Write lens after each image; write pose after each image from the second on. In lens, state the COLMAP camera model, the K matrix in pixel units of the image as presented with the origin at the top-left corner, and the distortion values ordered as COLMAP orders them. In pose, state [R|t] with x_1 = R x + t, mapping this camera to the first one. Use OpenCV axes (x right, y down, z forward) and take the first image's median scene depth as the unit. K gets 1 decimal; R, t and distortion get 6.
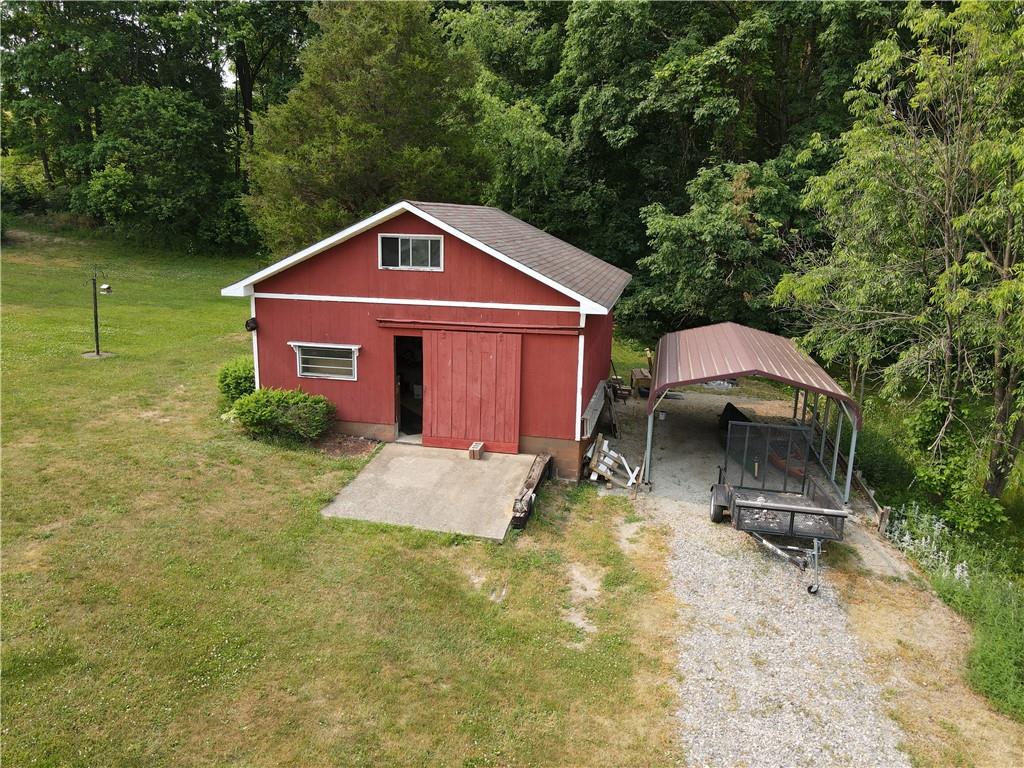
lens RADIAL K [[751.3, 0, 512.0], [0, 751.3, 384.0], [0, 0, 1]] dist [-0.010761, 0.029969]
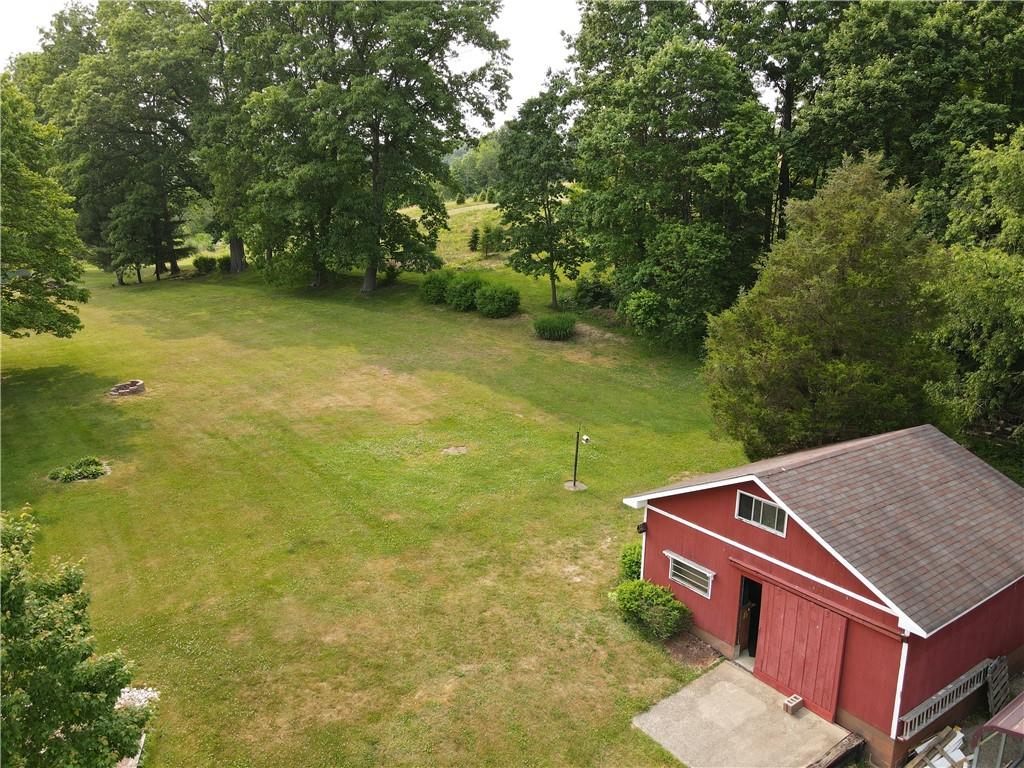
lens RADIAL K [[751.3, 0, 512.0], [0, 751.3, 384.0], [0, 0, 1]] dist [-0.010761, 0.029969]
pose [[0.736125, 0.139664, -0.662279, 0.307175], [-0.145208, 0.988284, 0.047014, -0.359515], [0.661085, 0.061559, 0.747781, -0.110790]]
